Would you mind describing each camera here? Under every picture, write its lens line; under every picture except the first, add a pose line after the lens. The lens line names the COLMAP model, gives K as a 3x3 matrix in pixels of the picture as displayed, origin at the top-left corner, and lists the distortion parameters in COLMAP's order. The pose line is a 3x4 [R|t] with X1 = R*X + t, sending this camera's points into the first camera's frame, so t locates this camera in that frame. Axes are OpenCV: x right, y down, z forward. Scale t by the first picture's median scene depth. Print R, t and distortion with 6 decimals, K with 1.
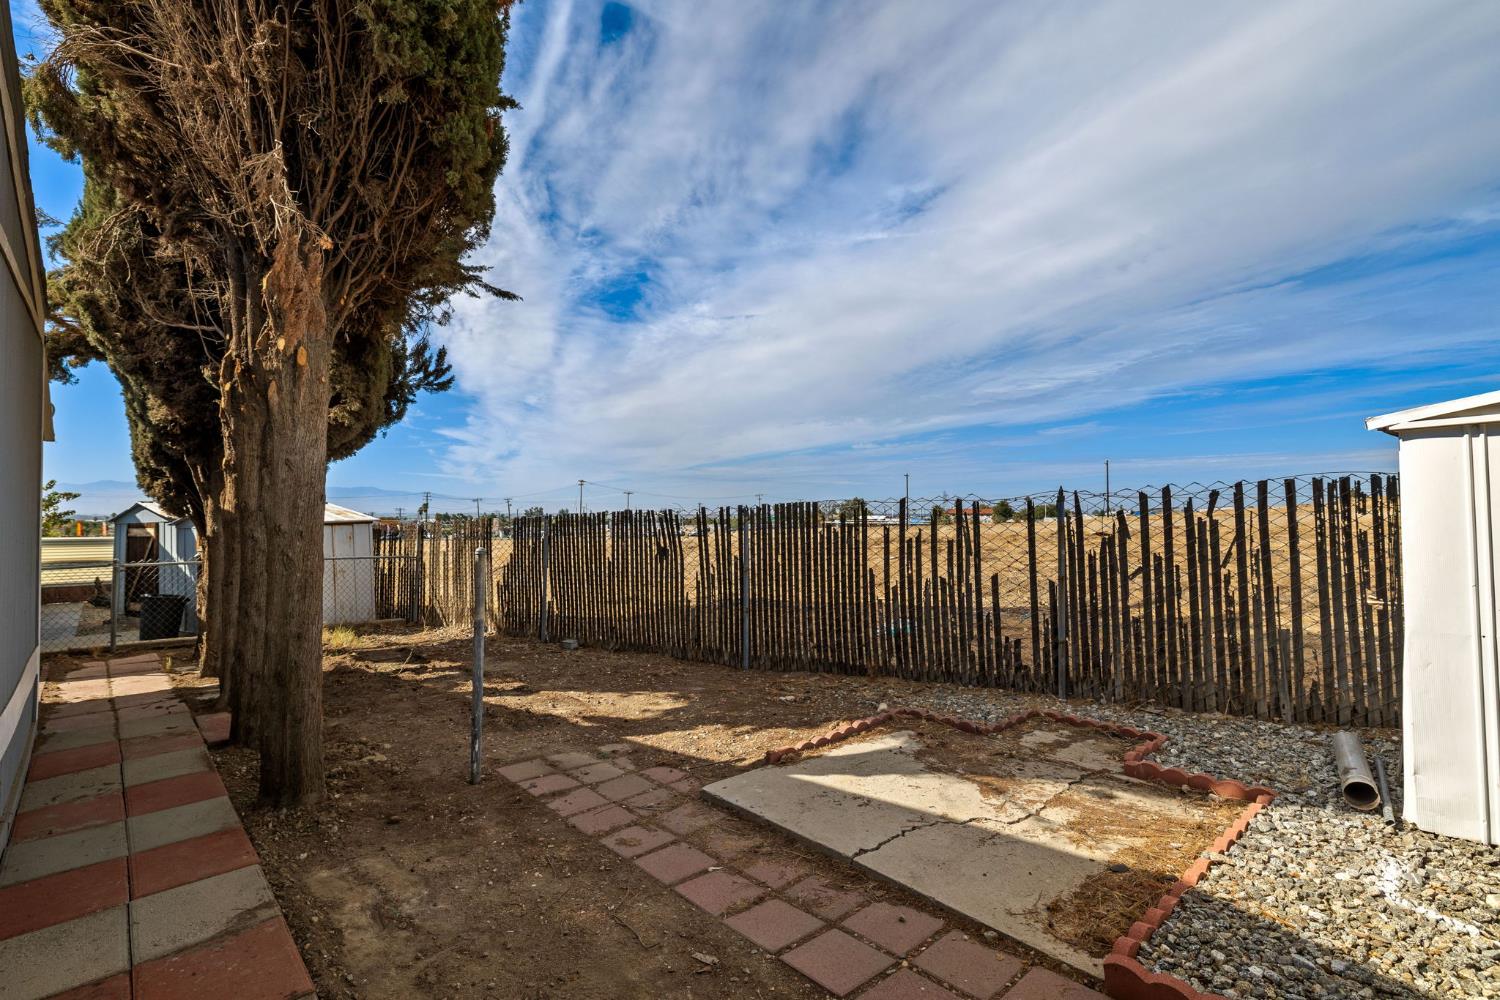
lens RADIAL K [[715.2, 0, 745.6], [0, 715.2, 479.0], [0, 0, 1]] dist [-0.002417, 0.000171]
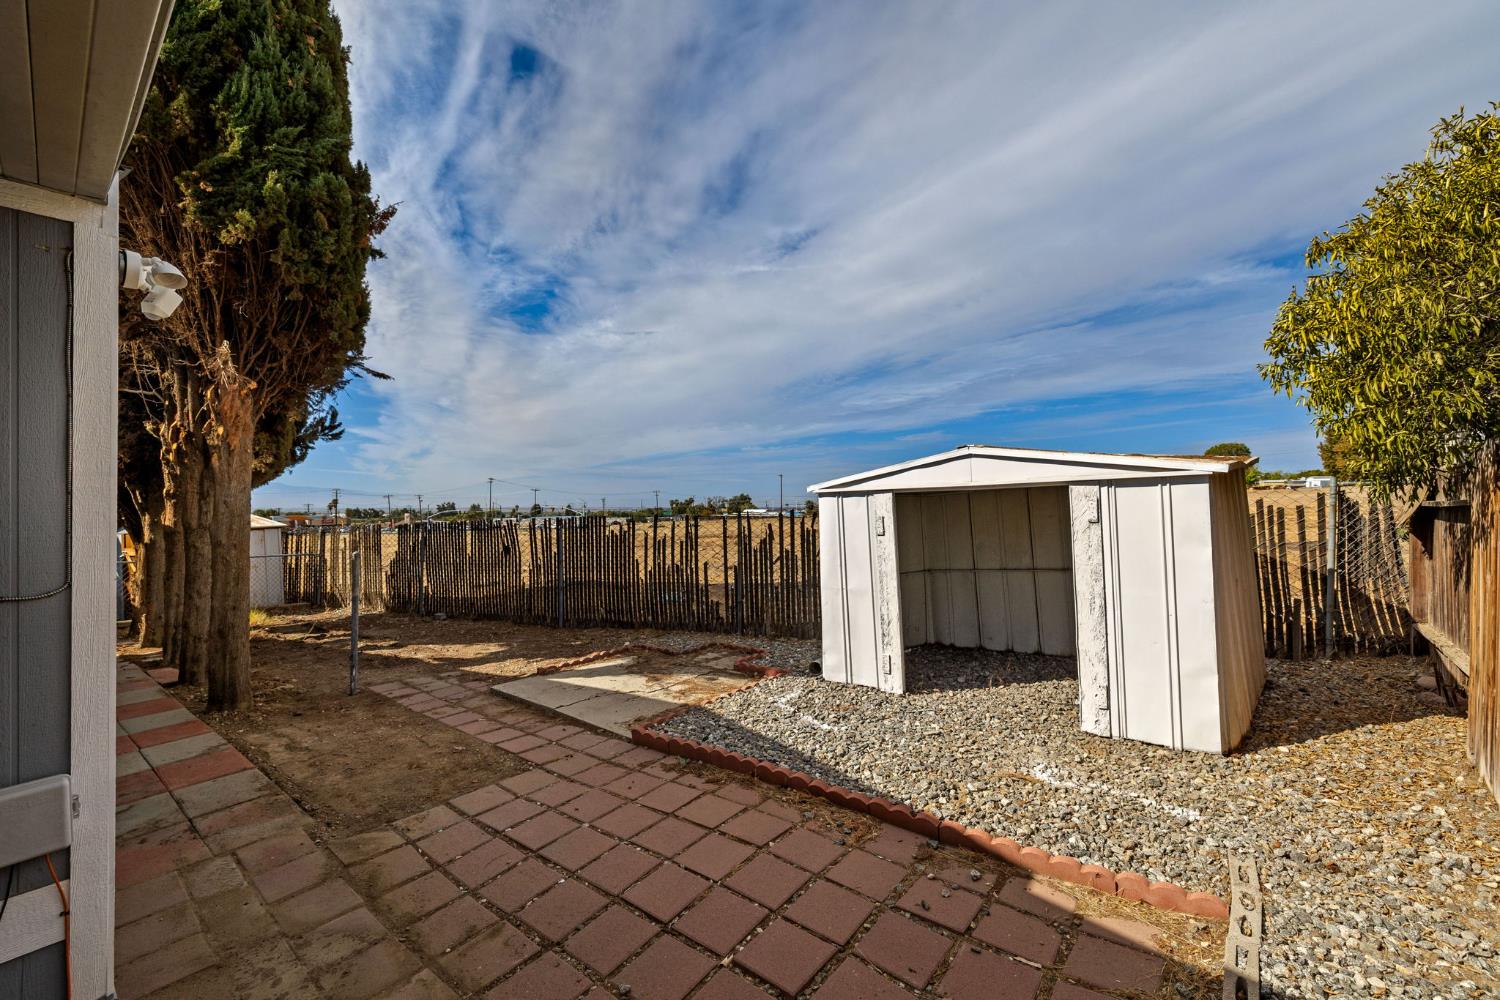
lens RADIAL K [[635.0, 0, 755.5], [0, 635.0, 487.0], [0, 0, 1]] dist [-0.001289, 0.000304]
pose [[0.986927, 0.001807, 0.161159, 0.280267], [-0.004653, 0.999840, 0.017283, -0.077458], [-0.161102, -0.017807, 0.986777, -0.544823]]
